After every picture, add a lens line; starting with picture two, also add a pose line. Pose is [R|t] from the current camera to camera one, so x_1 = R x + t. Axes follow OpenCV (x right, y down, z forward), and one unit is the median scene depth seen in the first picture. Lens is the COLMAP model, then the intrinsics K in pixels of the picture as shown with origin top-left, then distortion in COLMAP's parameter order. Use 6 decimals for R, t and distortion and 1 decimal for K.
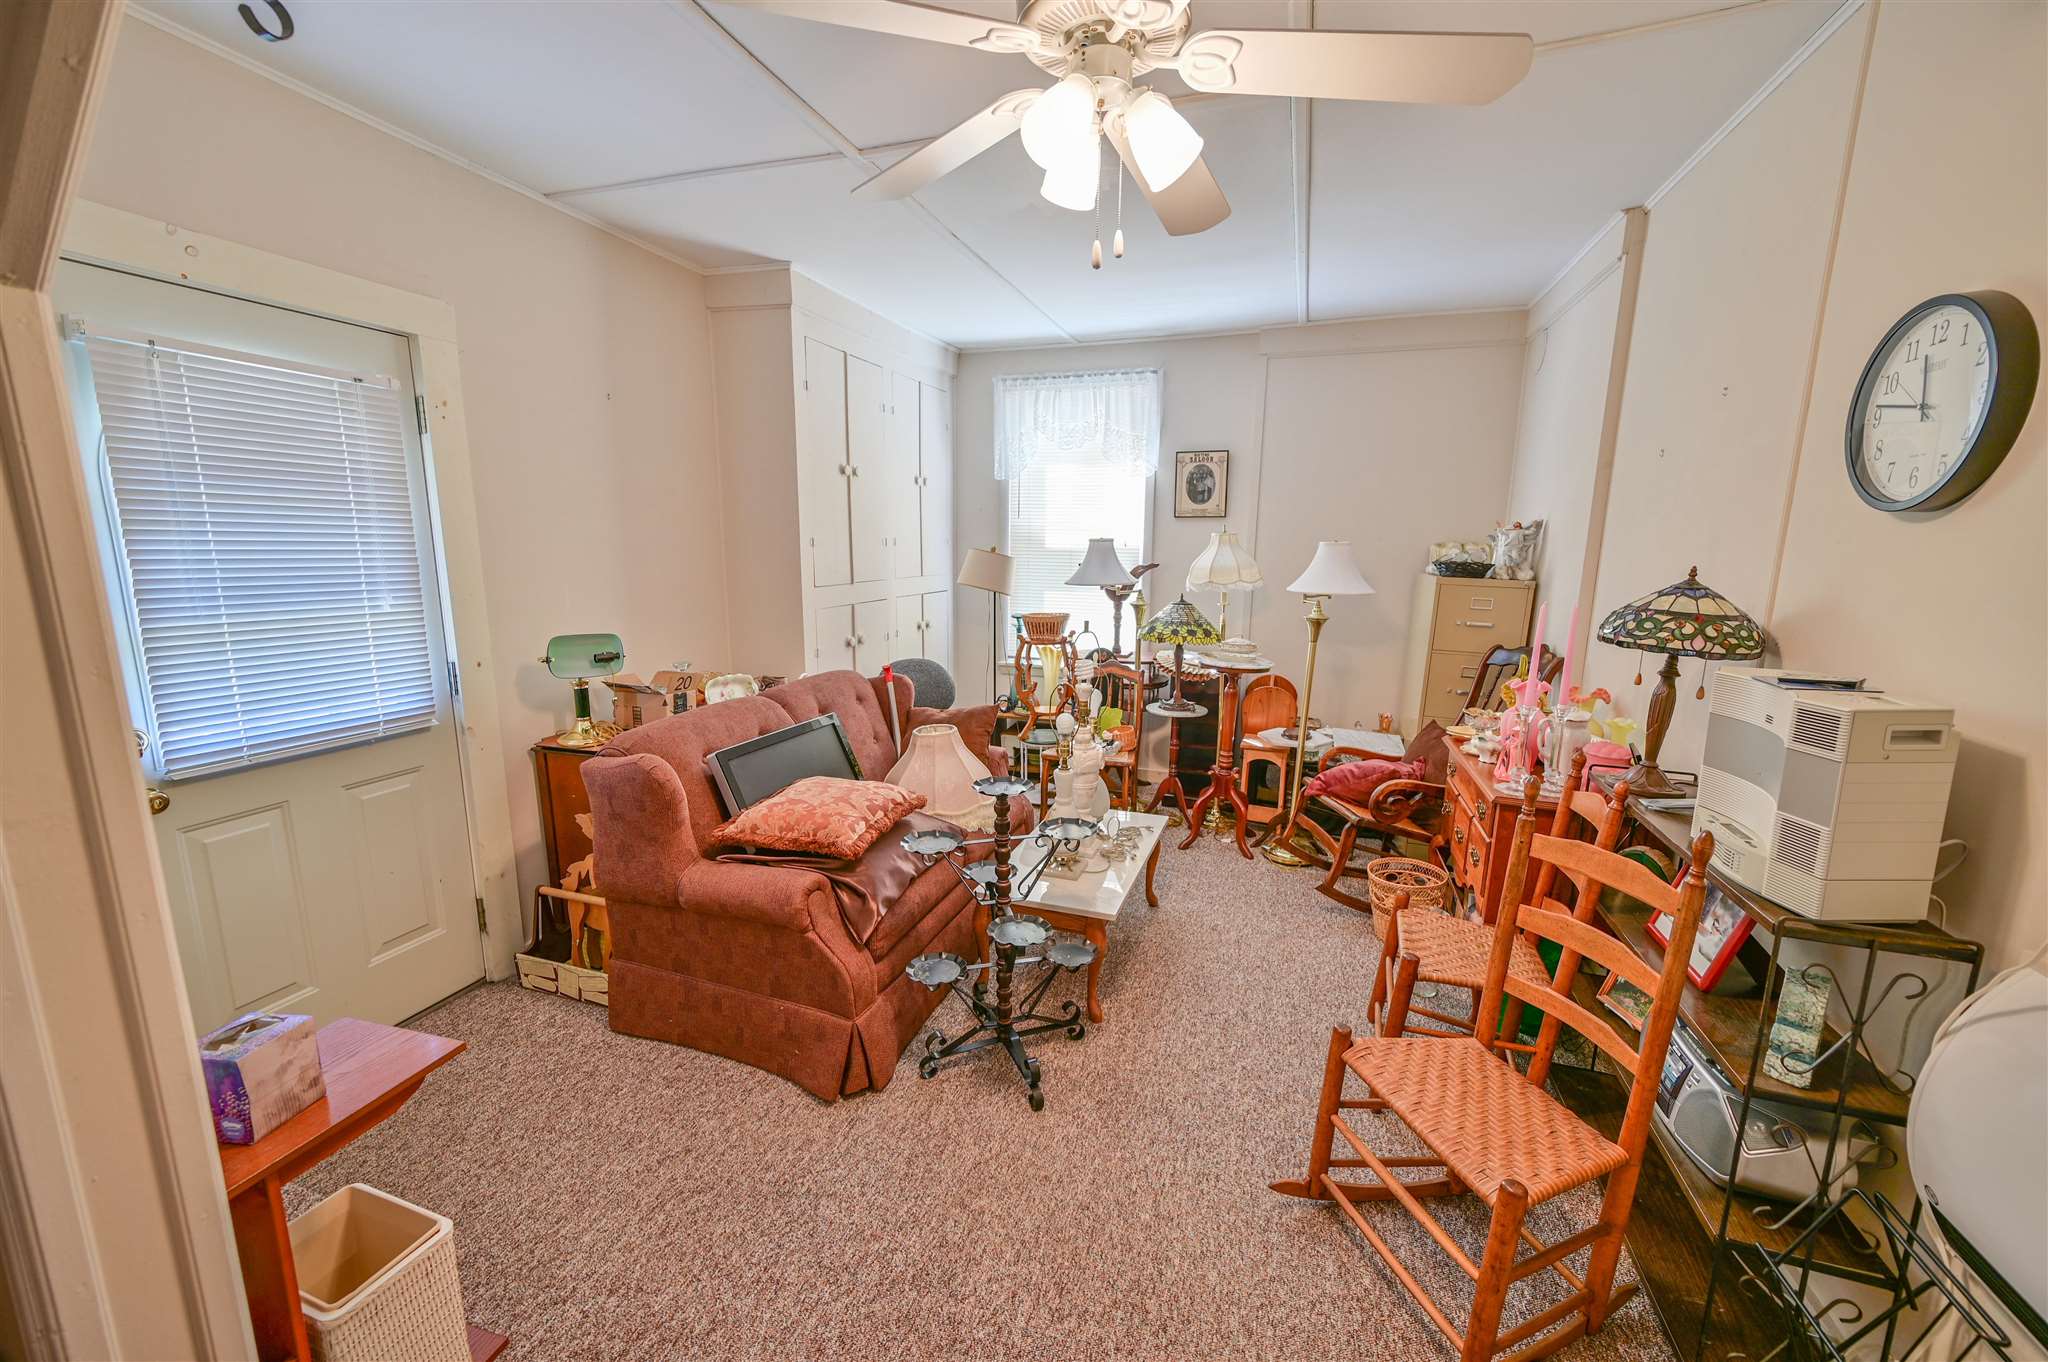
lens RADIAL K [[801.7, 0, 1025.3], [0, 801.7, 692.1], [0, 0, 1]] dist [-0.000819, -0.000078]
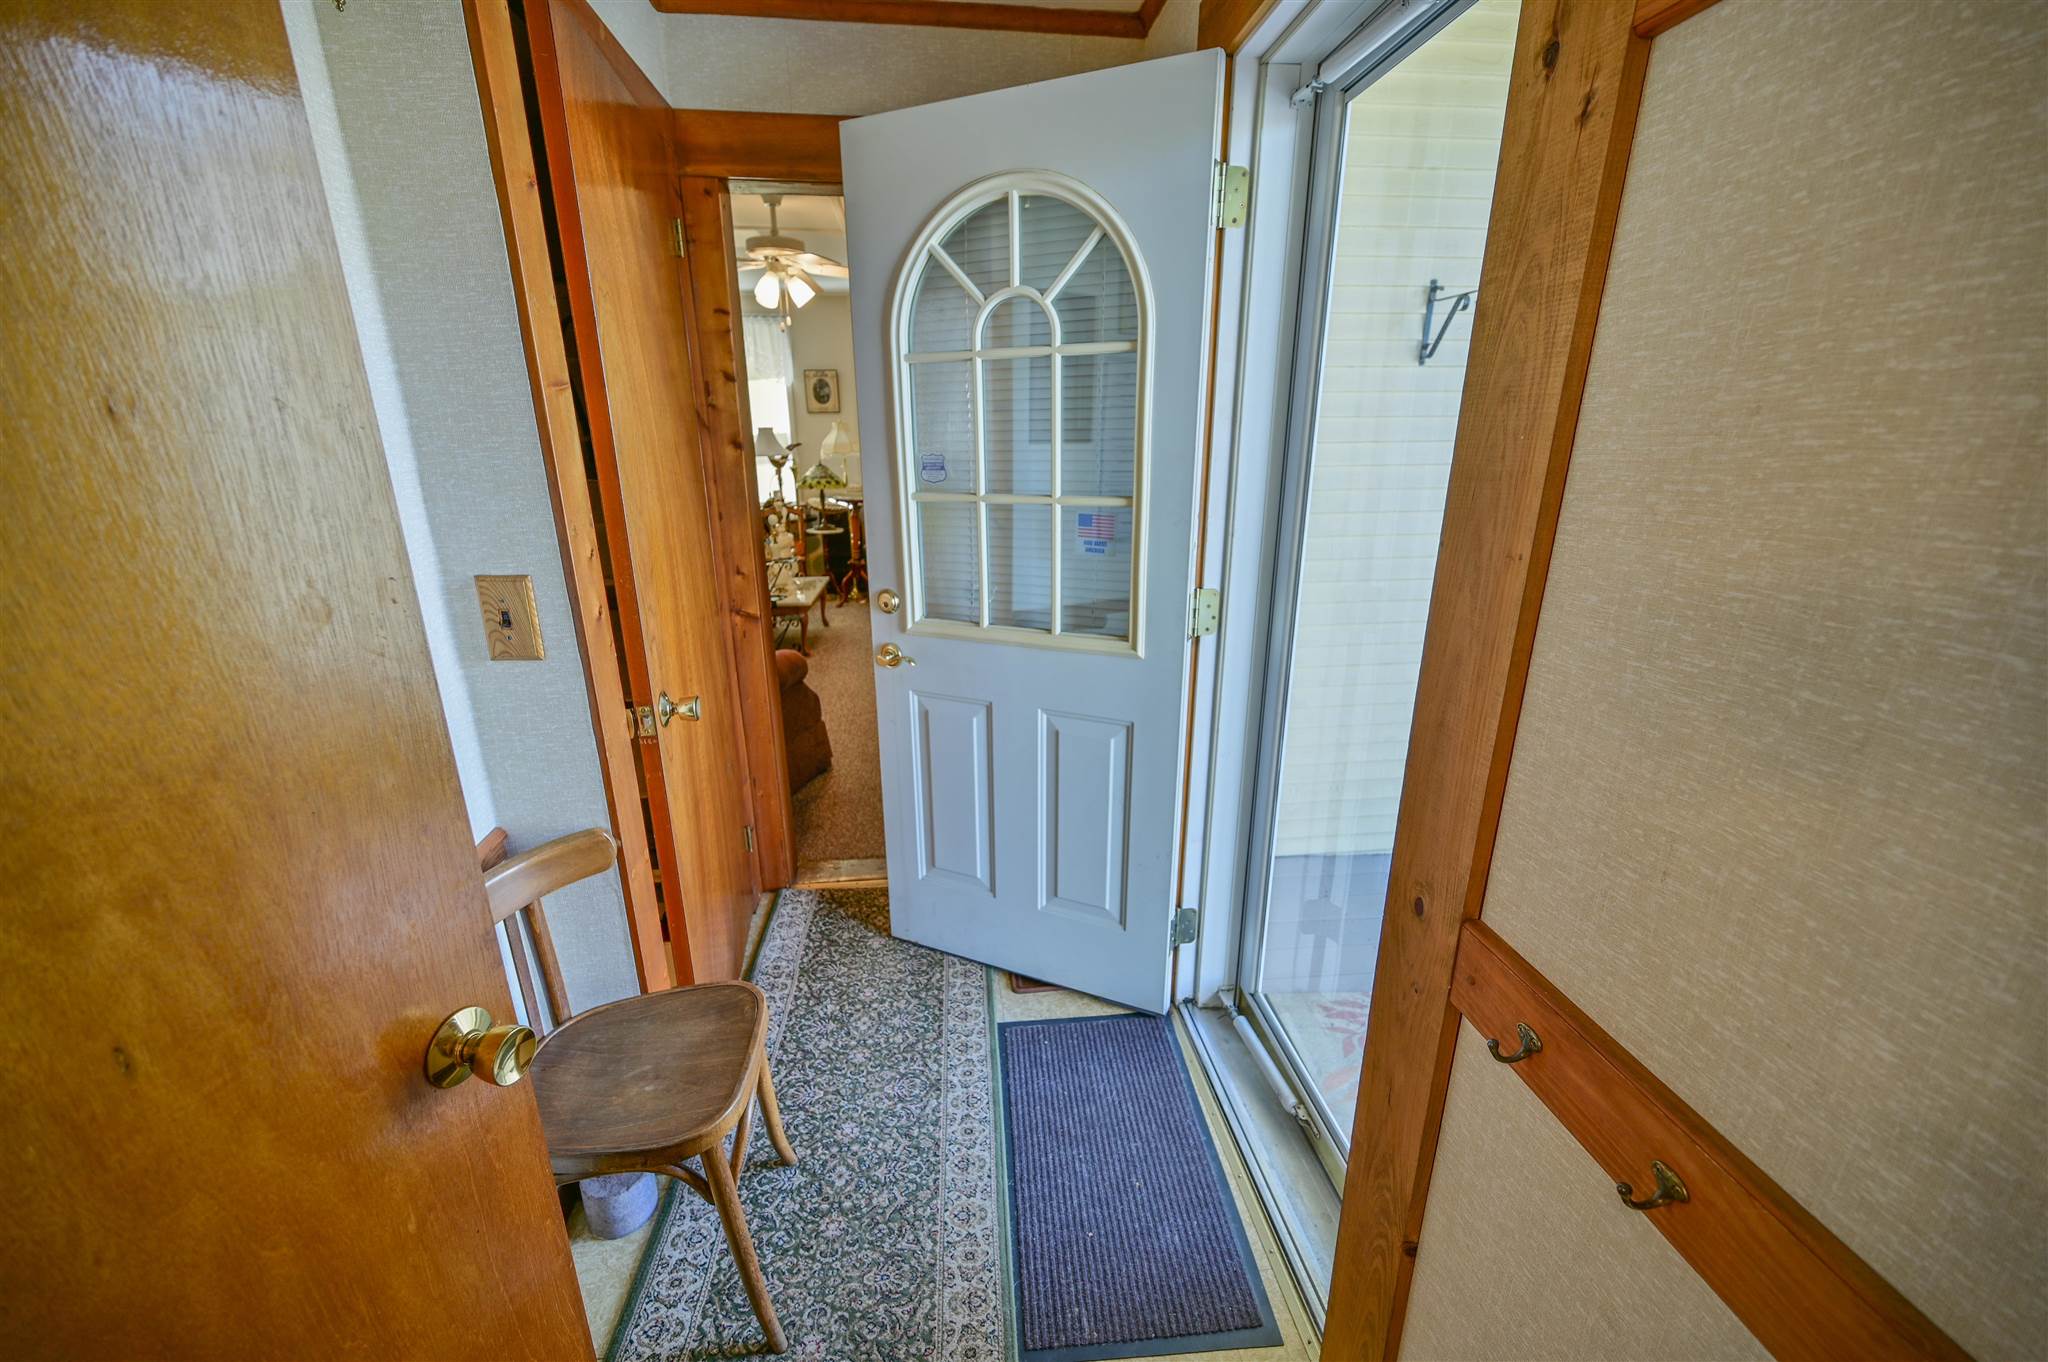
lens RADIAL K [[801.7, 0, 1029.1], [0, 801.7, 681.6], [0, 0, 1]] dist [-0.000819, -0.000078]
pose [[0.901208, -0.146058, 0.408034, -0.156762], [0.091188, 0.984328, 0.150943, 0.116253], [-0.423685, -0.098823, 0.900403, -0.721857]]
